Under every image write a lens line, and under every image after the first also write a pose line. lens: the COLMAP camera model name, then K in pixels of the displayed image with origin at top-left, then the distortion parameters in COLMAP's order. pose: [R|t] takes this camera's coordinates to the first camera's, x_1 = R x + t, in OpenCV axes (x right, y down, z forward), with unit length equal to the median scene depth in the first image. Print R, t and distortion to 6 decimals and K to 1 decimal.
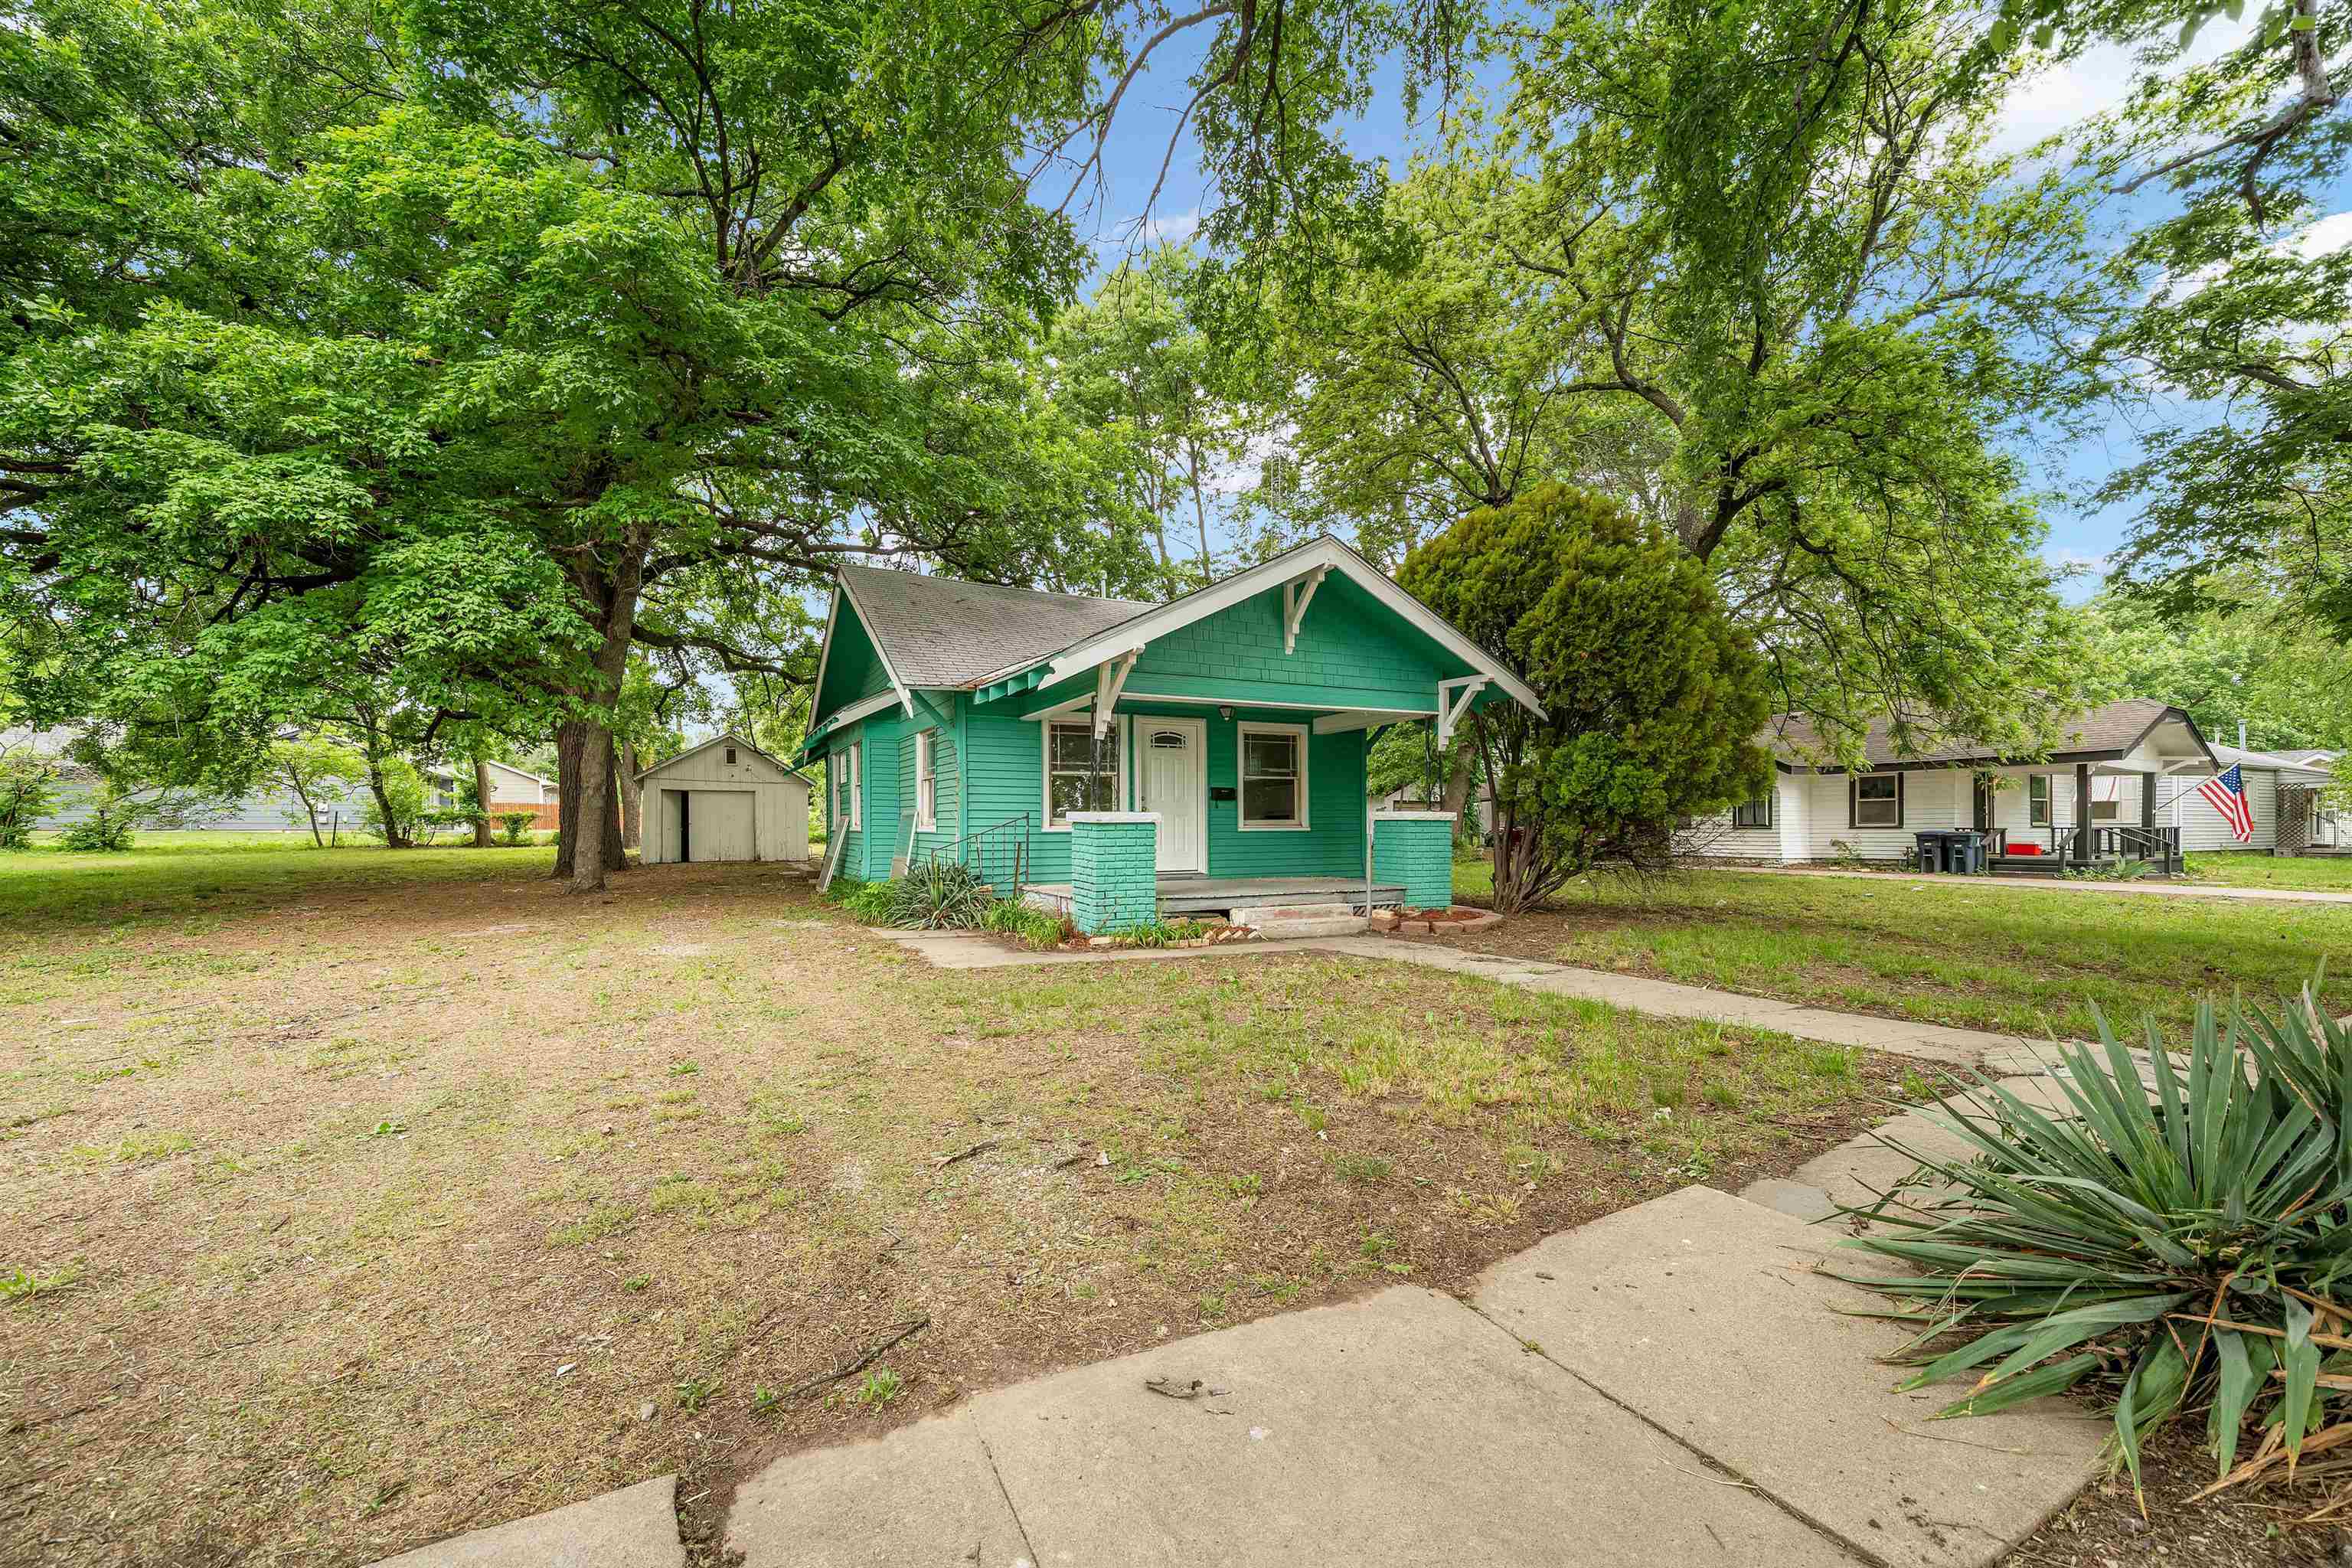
lens RADIAL K [[956.6, 0, 1172.8], [0, 956.6, 827.9], [0, 0, 1]] dist [0.001754, 0.000044]
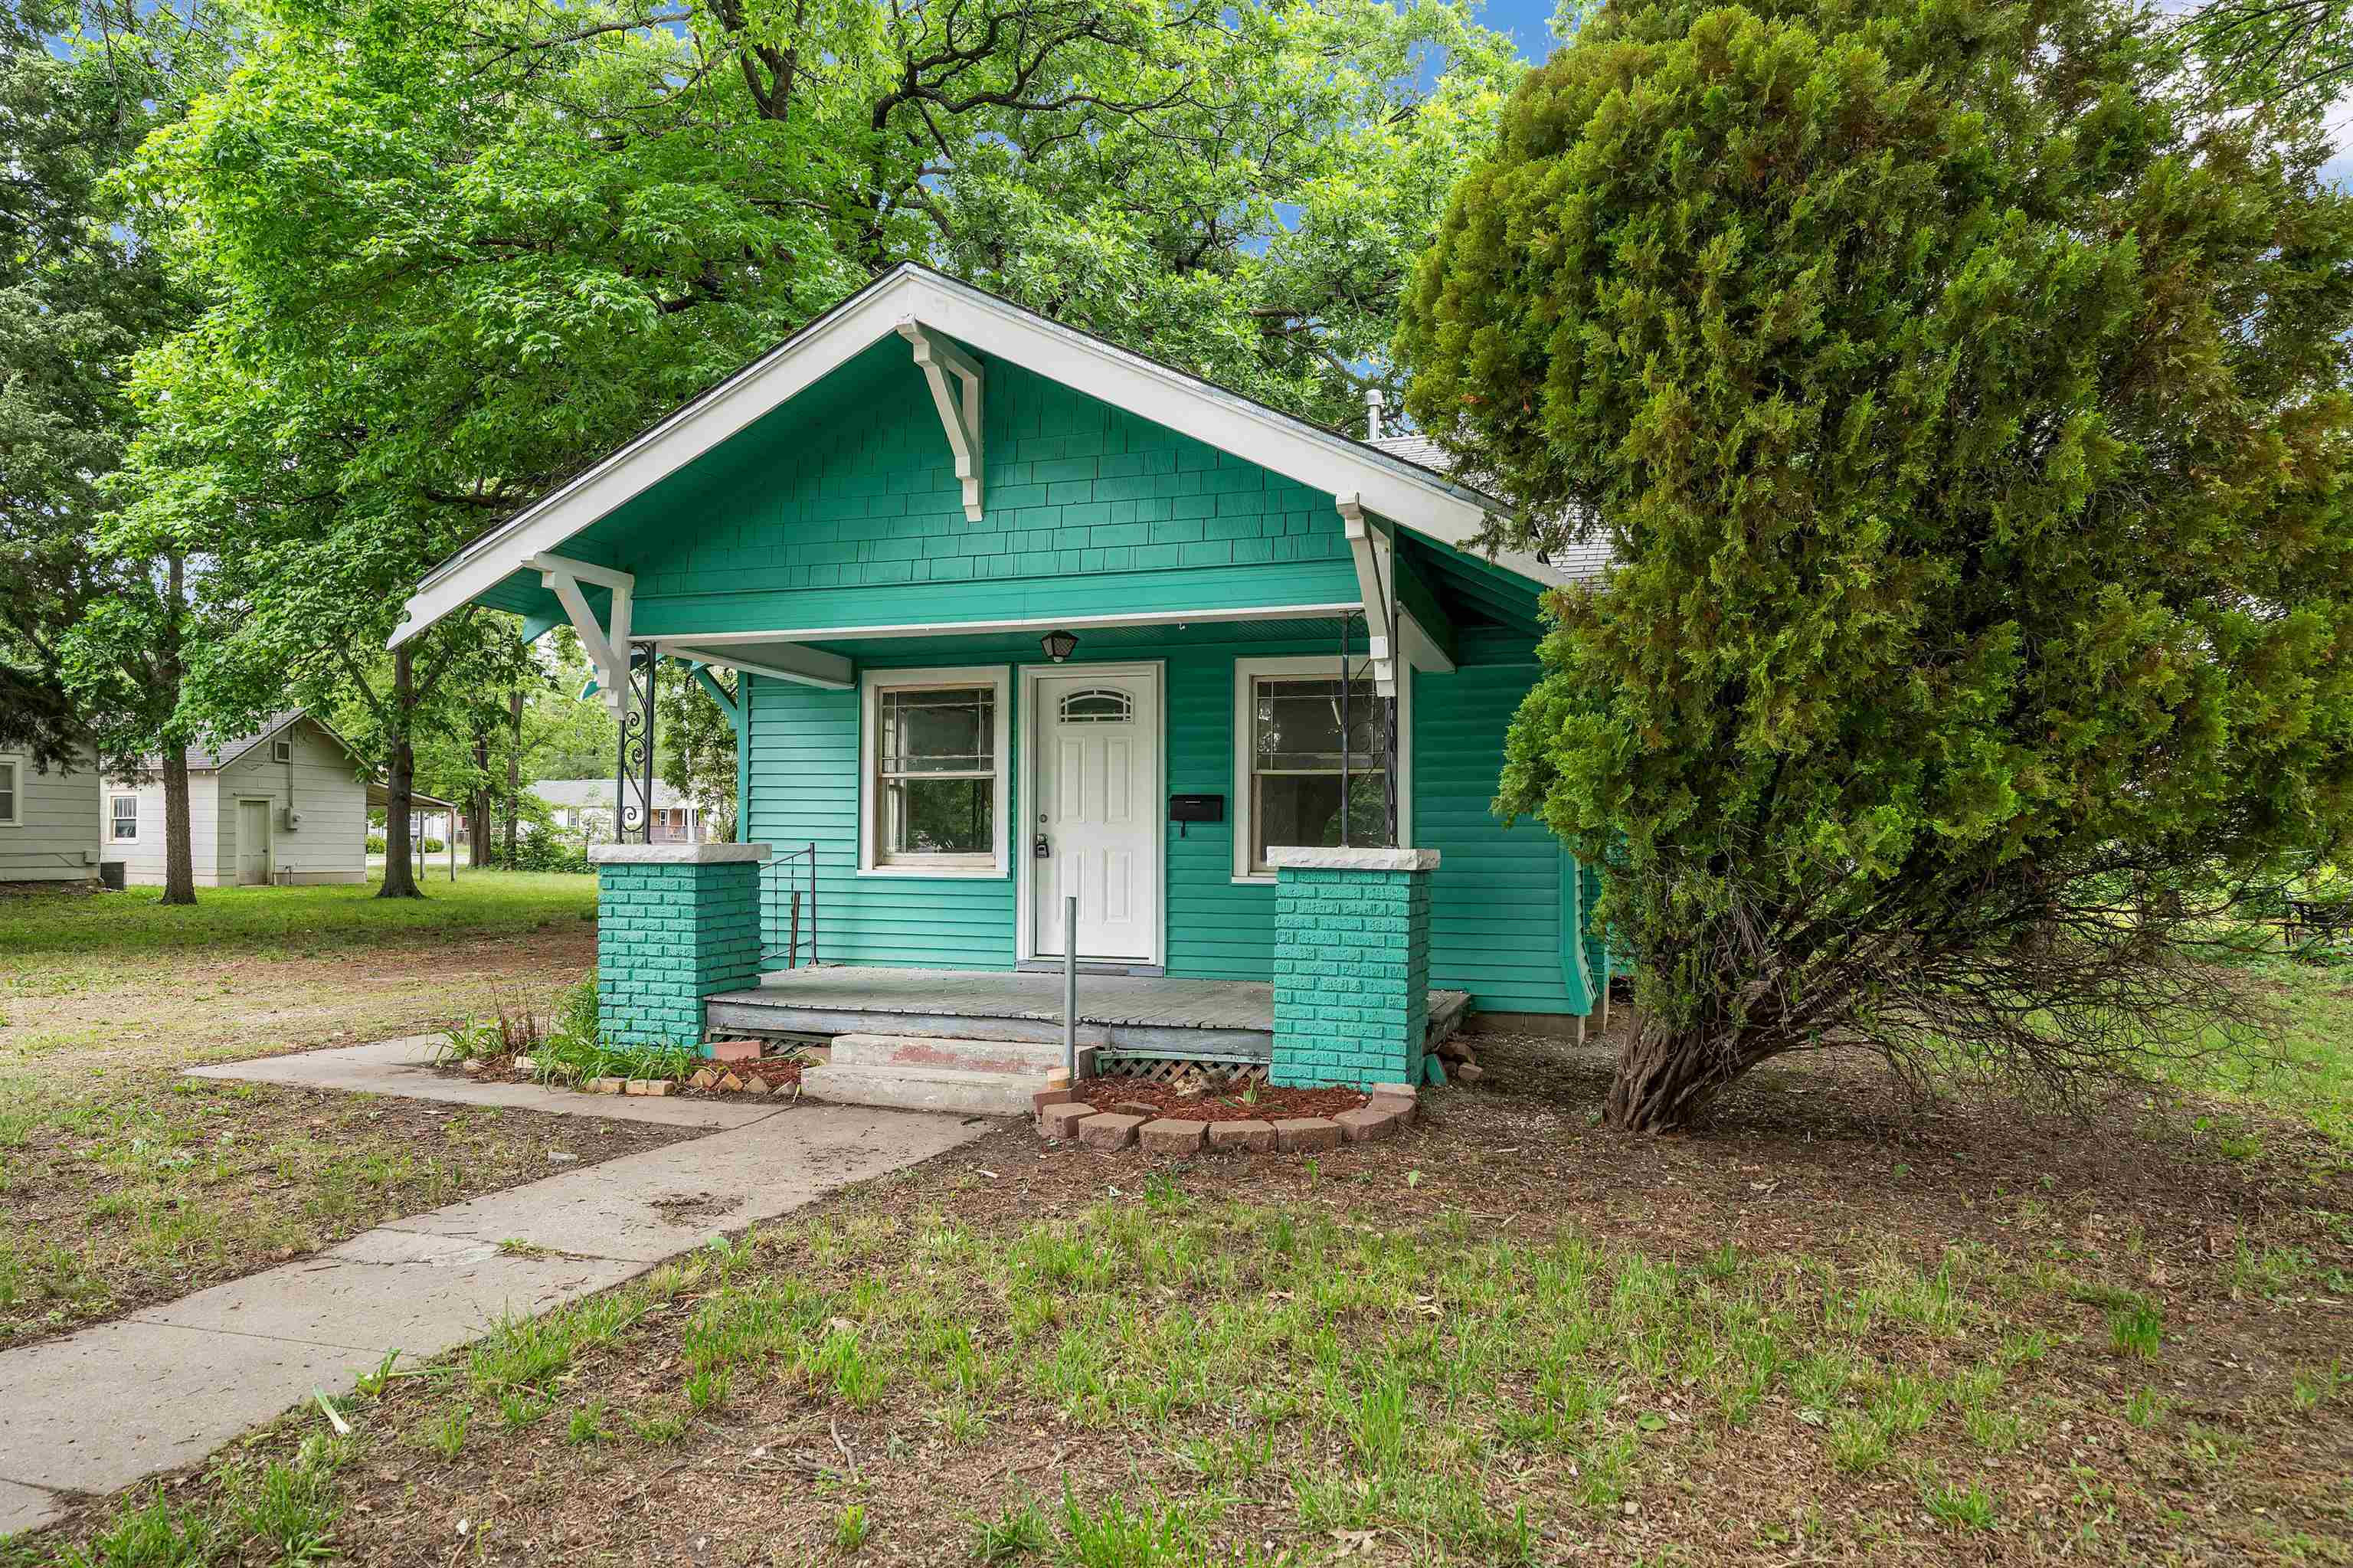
lens RADIAL K [[1509.7, 0, 1190.3], [0, 1509.7, 845.3], [0, 0, 1]] dist [0.018536, -0.003529]
pose [[0.695277, 0.006944, -0.718708, 0.623207], [-0.013194, 0.999908, -0.003103, -0.013207], [0.718620, 0.011640, 0.695305, 0.455383]]
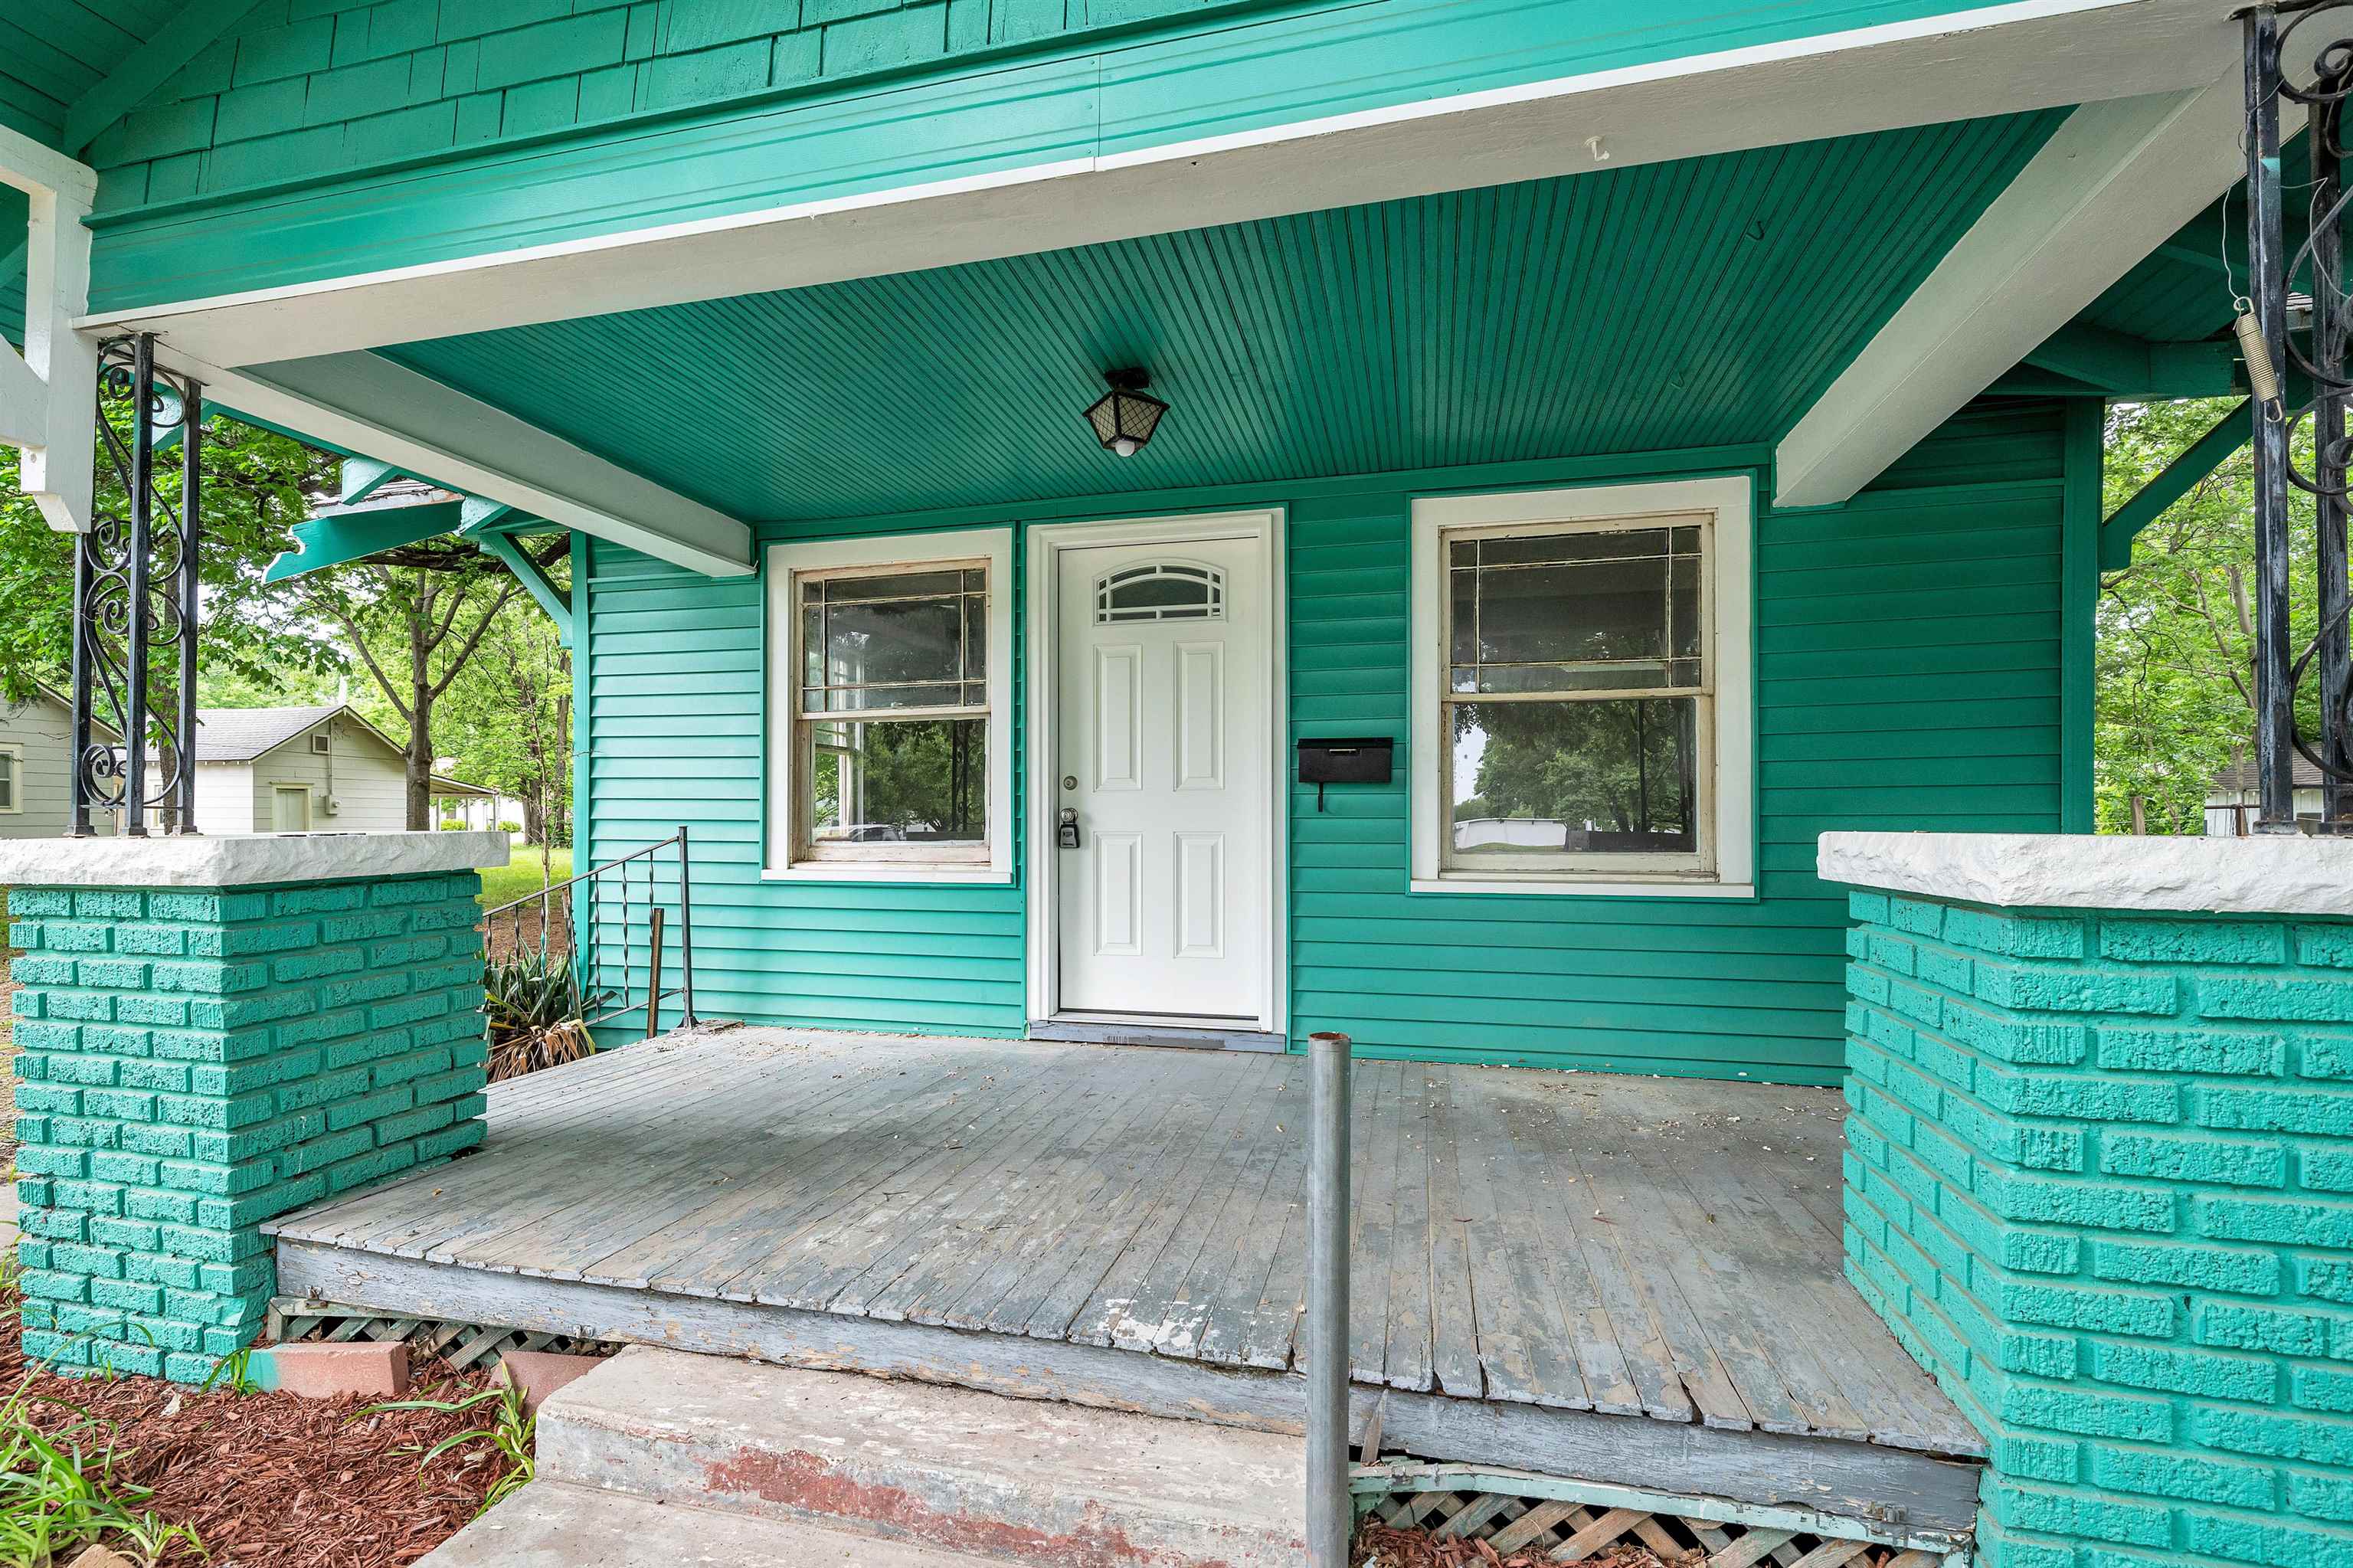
lens RADIAL K [[1054.4, 0, 1178.6], [0, 1054.4, 816.4], [0, 0, 1]] dist [-0.000320, -0.000568]
pose [[0.742046, -0.001735, -0.670347, 0.229934], [-0.005669, 0.999945, -0.008863, -0.015471], [0.670325, 0.010377, 0.741995, 0.740324]]
